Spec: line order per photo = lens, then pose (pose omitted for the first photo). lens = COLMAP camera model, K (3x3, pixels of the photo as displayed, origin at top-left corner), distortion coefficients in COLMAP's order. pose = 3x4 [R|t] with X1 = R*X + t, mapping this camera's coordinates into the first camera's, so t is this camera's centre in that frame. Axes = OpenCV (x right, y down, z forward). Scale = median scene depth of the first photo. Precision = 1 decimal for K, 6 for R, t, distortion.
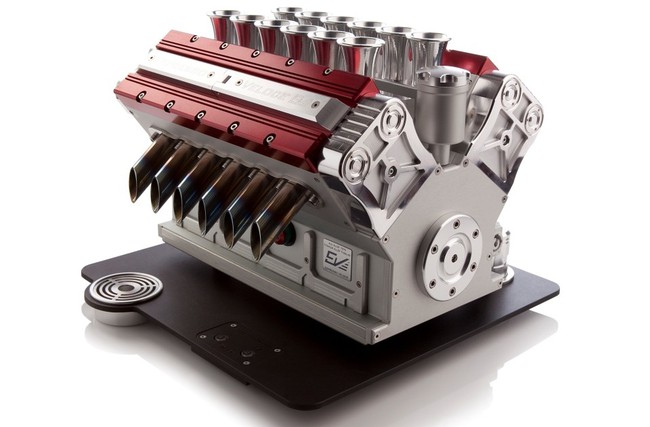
lens RADIAL K [[1117.9, 0, 325.0], [0, 1117.9, 213.5], [0, 0, 1]] dist [0.229958, -0.007808]
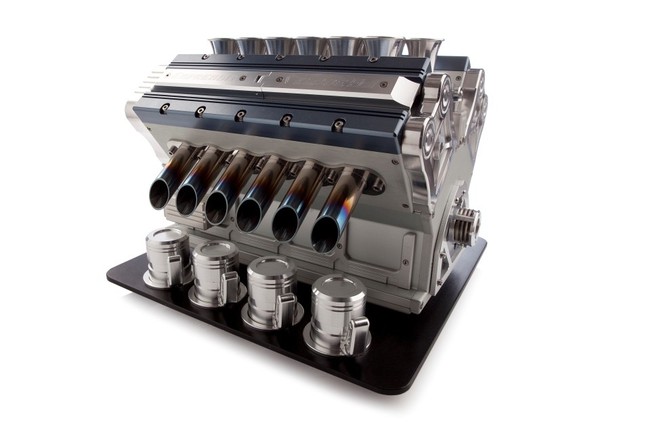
lens RADIAL K [[519.0, 0, 325.0], [0, 519.0, 213.5], [0, 0, 1]] dist [-0.000985, 0.000267]
pose [[0.959758, -0.105500, 0.260258, -0.161339], [0.102839, 0.994412, 0.023858, -0.003519], [-0.261321, 0.003867, 0.965244, 0.515453]]
